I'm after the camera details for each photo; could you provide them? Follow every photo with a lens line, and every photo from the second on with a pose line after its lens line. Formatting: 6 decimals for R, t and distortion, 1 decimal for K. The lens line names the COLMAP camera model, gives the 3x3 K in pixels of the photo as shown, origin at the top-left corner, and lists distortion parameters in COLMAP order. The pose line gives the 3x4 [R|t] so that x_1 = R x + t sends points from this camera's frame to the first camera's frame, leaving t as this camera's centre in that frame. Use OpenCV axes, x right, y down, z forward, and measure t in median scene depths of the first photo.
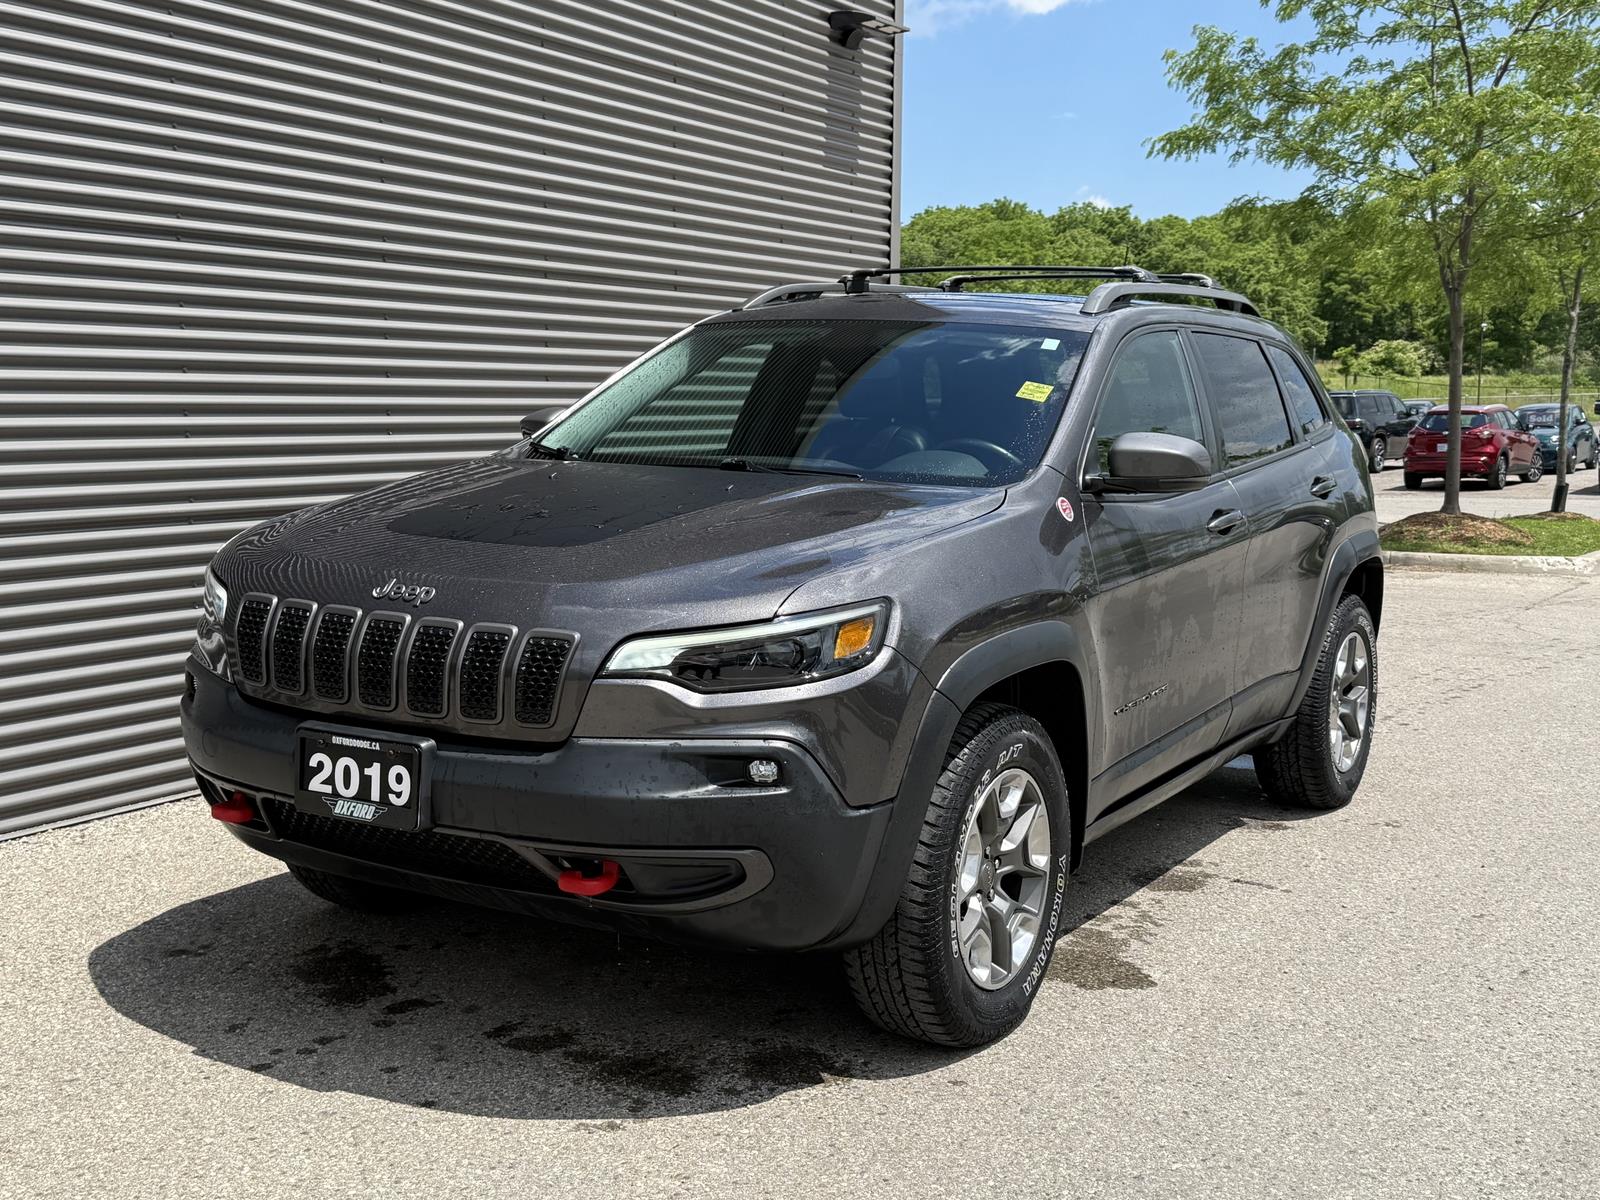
lens RADIAL K [[1888.5, 0, 798.3], [0, 1888.5, 599.5], [0, 0, 1]] dist [0.086493, 0.000000]
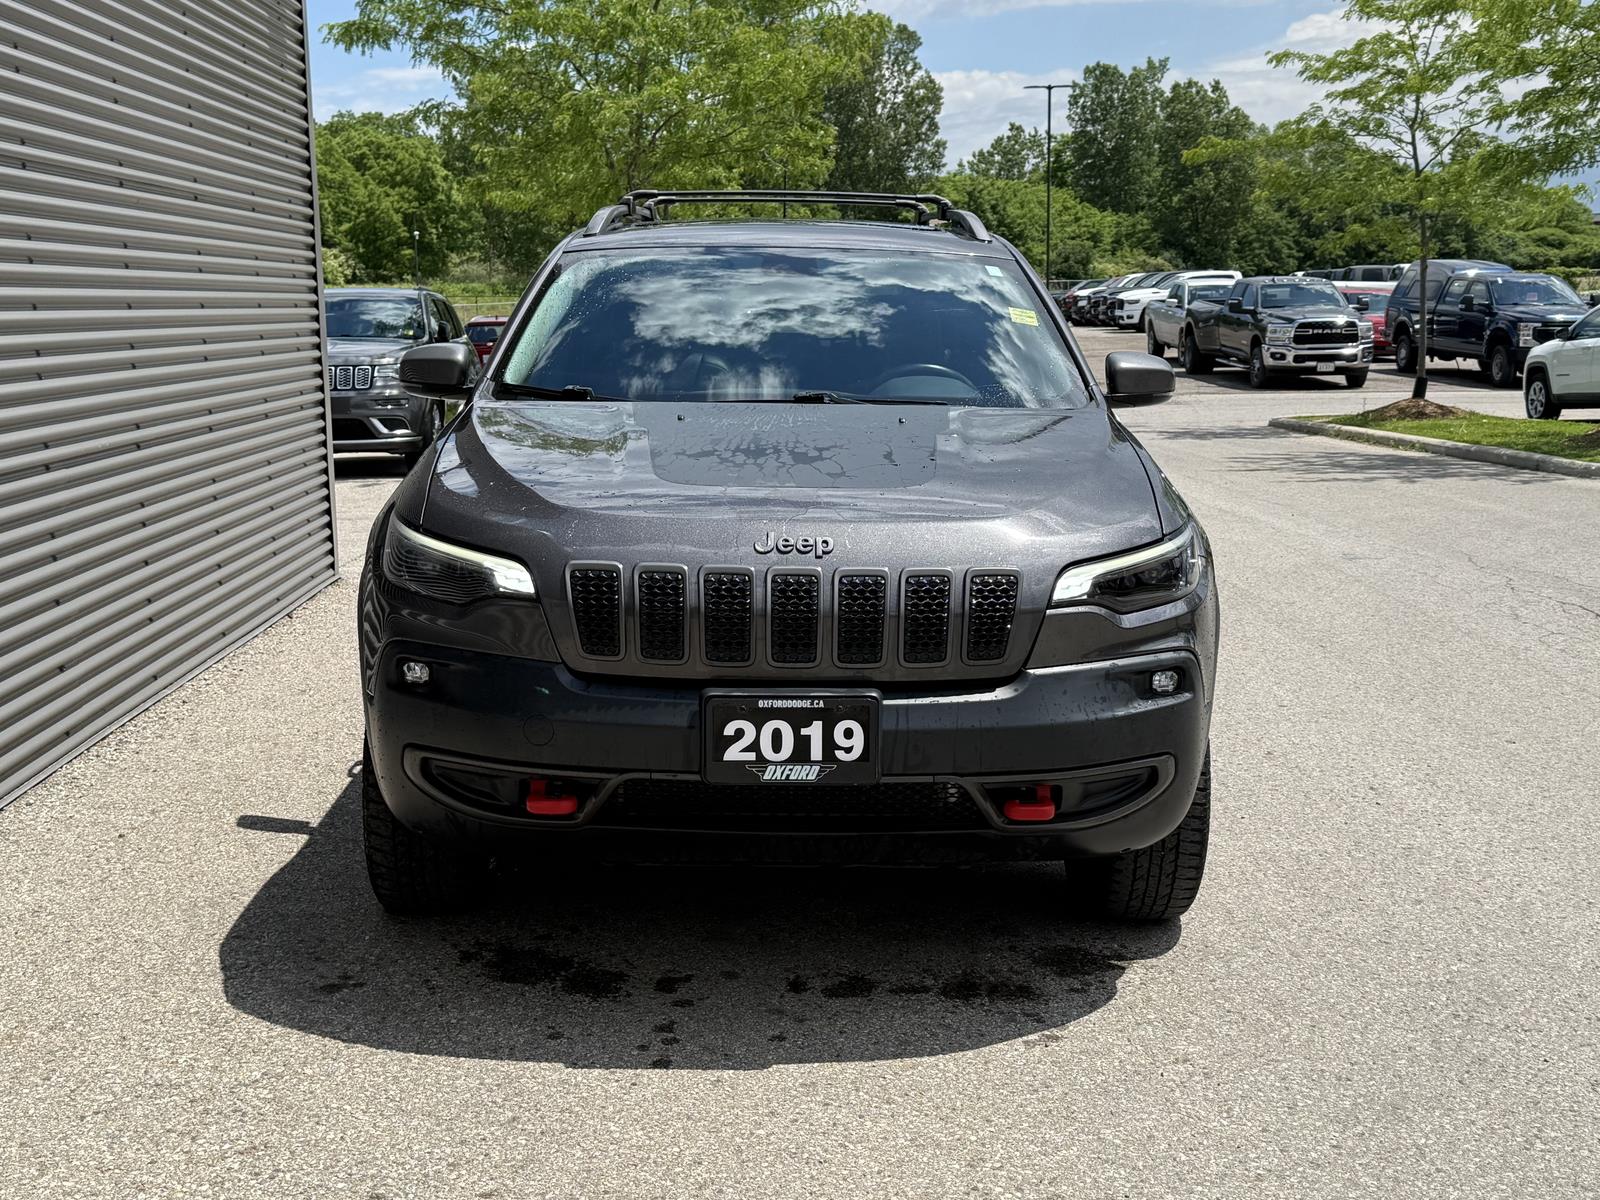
lens RADIAL K [[1987.1, 0, 801.0], [0, 1987.1, 598.3], [0, 0, 1]] dist [0.160859, 0.000000]
pose [[0.852675, -0.095549, 0.513629, -0.738734], [0.076138, 0.995364, 0.058768, -0.036900], [-0.516863, -0.011003, 0.855997, 0.129524]]
